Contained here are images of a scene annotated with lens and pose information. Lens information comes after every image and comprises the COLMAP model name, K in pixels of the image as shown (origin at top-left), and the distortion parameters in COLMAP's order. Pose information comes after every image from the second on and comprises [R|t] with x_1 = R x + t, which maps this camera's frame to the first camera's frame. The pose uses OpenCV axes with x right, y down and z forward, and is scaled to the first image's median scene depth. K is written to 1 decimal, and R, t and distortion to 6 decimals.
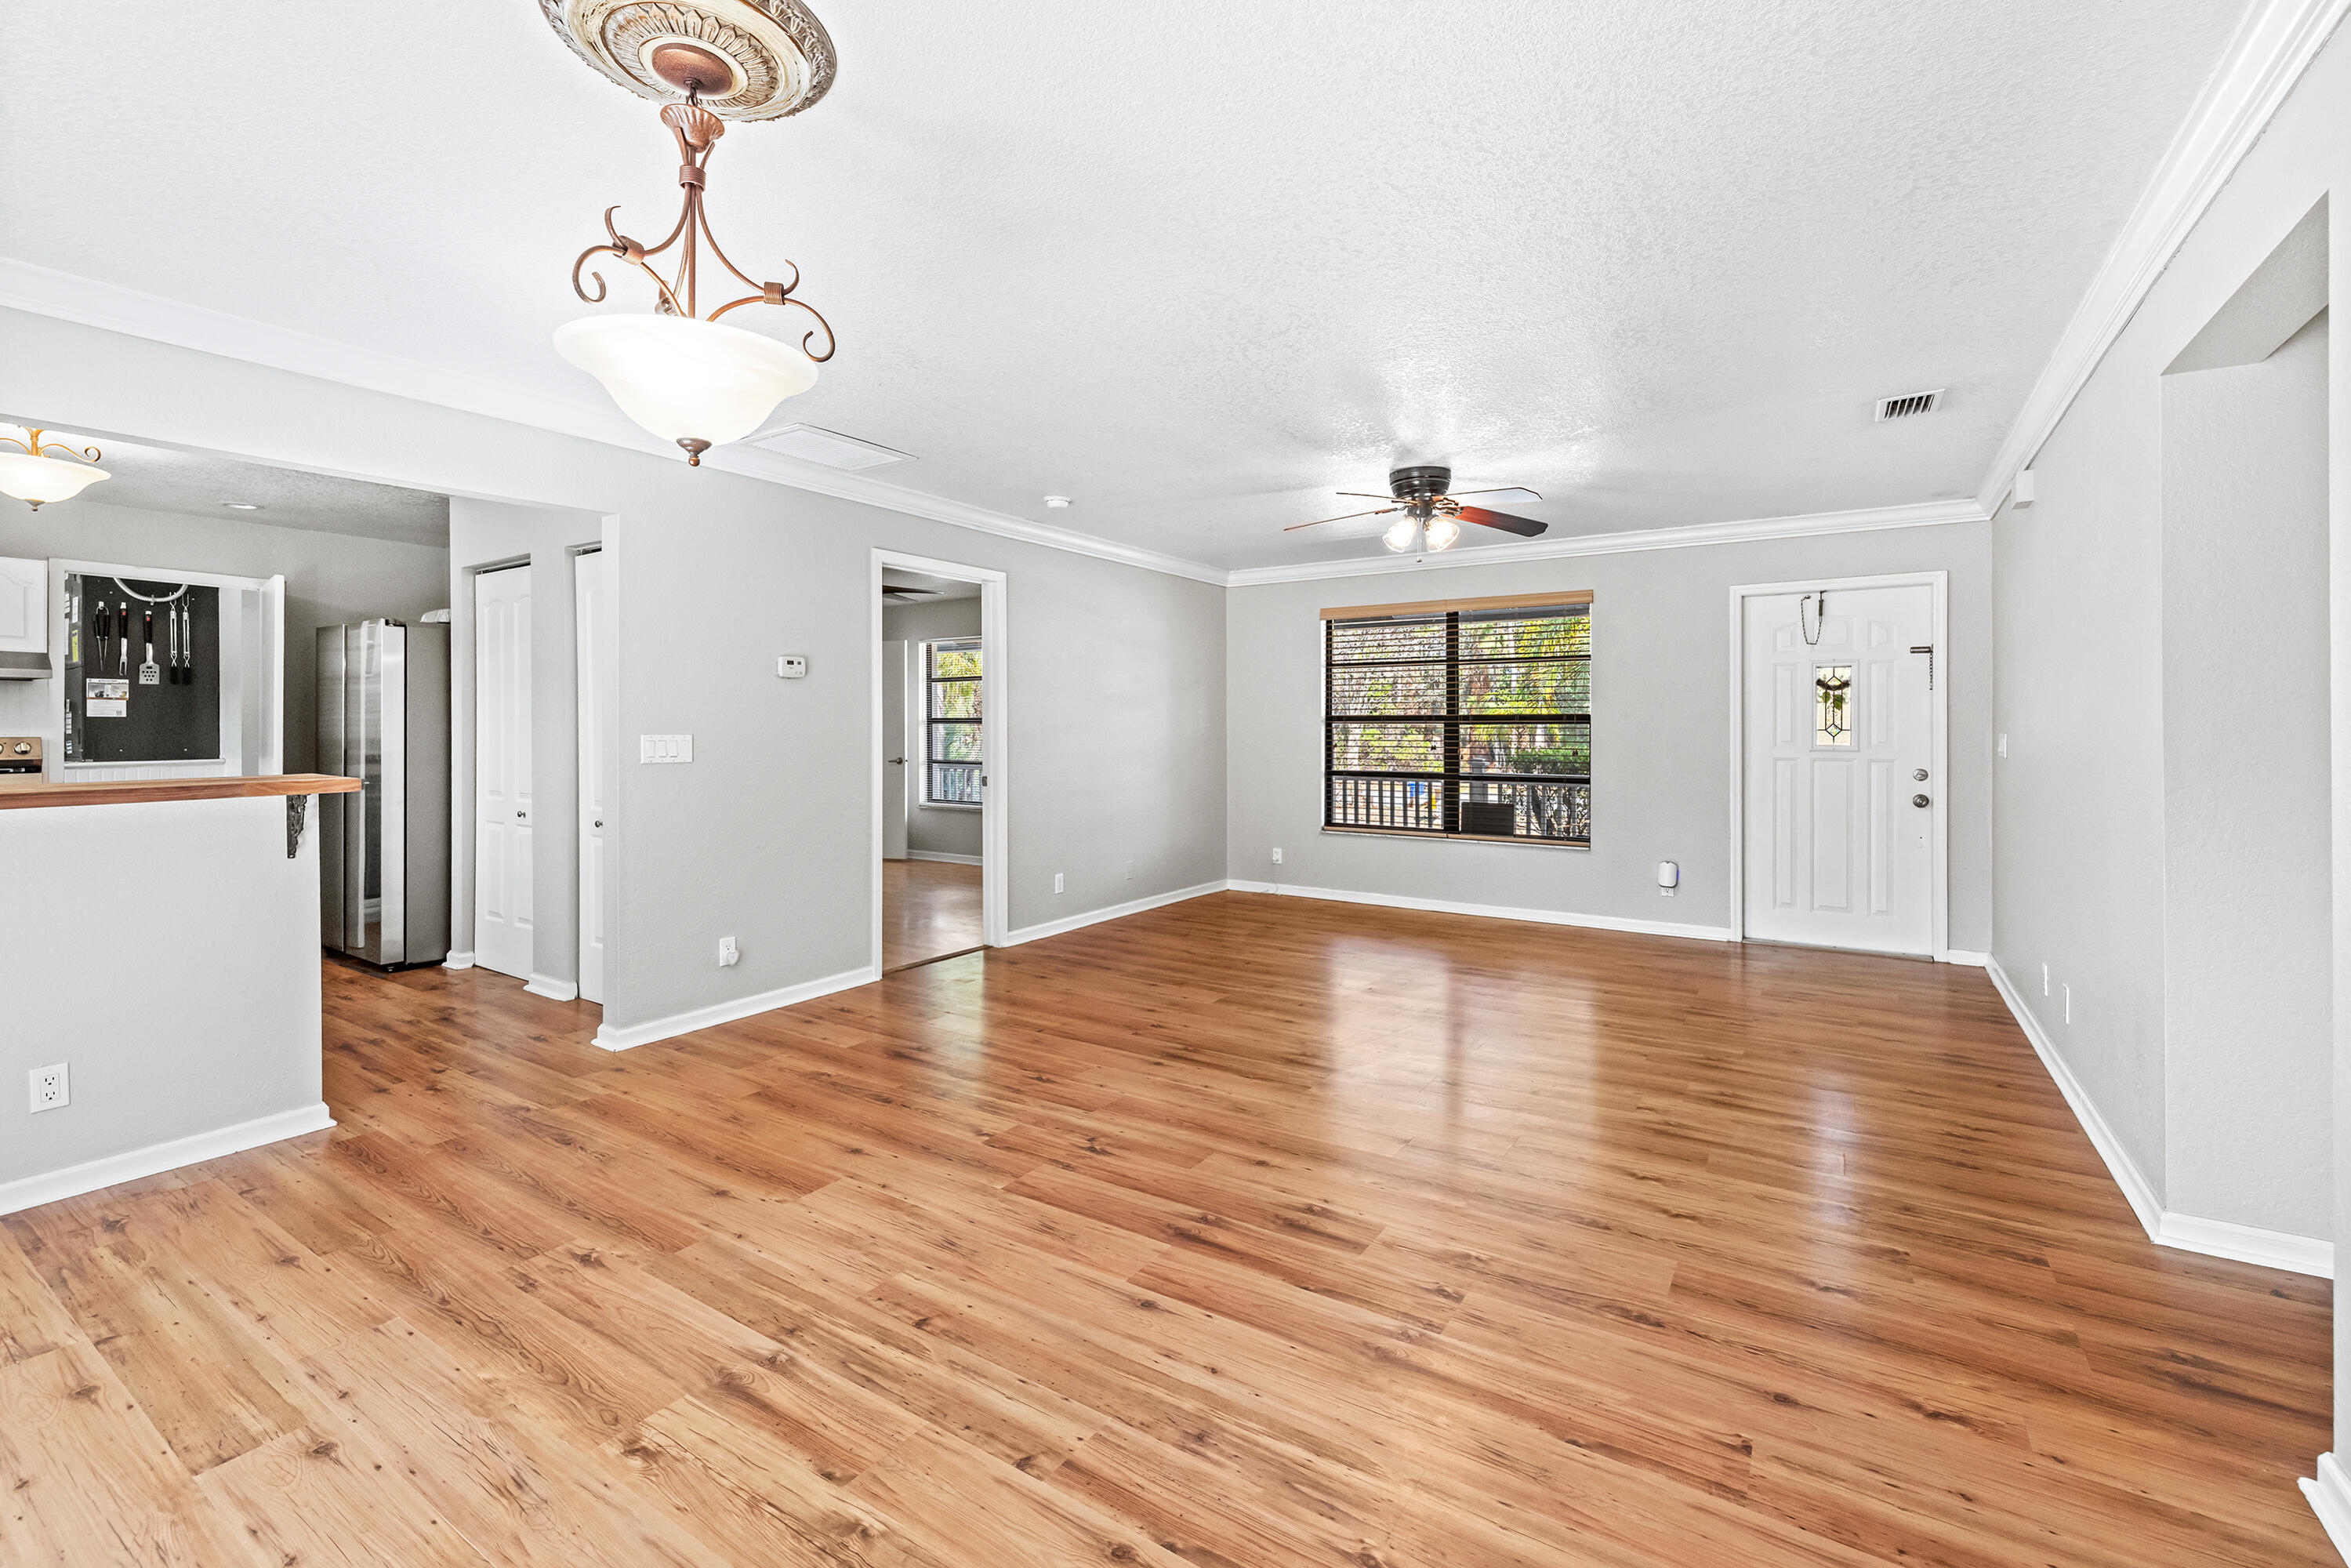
lens RADIAL K [[1002.9, 0, 1180.7], [0, 1002.9, 727.5], [0, 0, 1]] dist [0.000860, 0.000247]
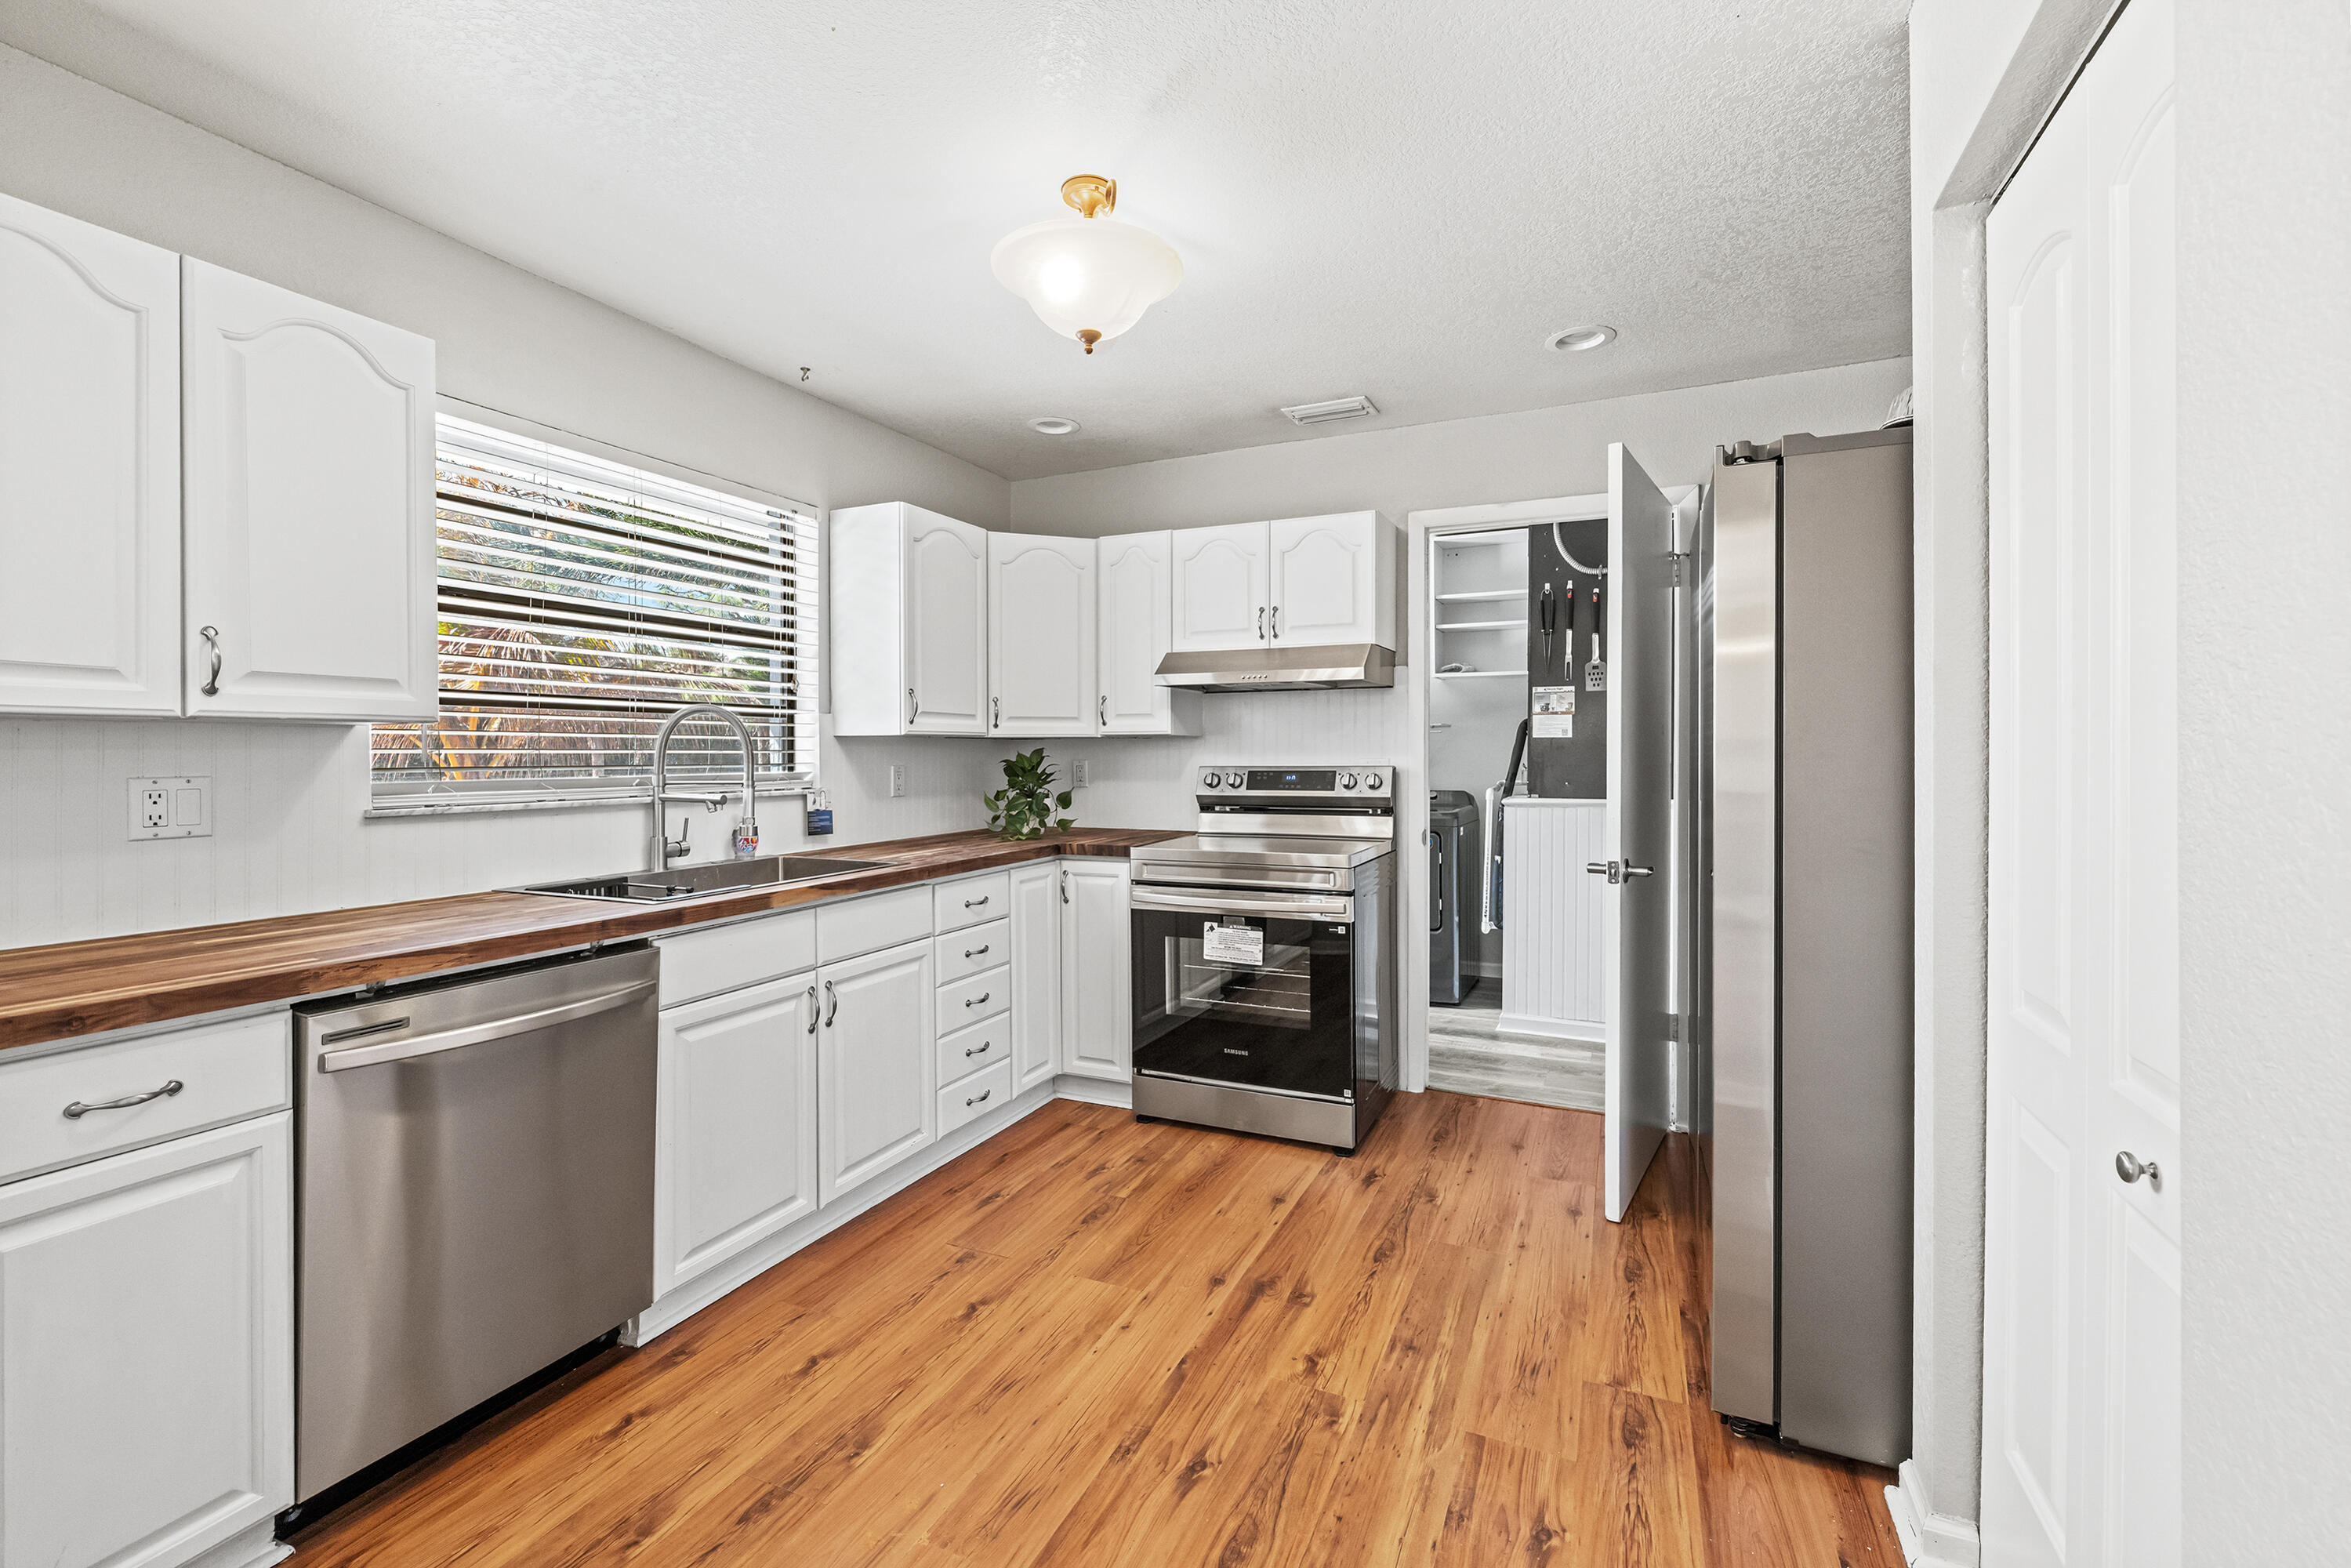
lens RADIAL K [[1000.2, 0, 1169.3], [0, 1000.2, 744.9], [0, 0, 1]] dist [0.001049, -0.000018]
pose [[0.142394, -0.008023, -0.989777, -0.630712], [0.001728, 0.999968, -0.007857, -0.000082], [0.989809, -0.000592, 0.142404, 1.018129]]
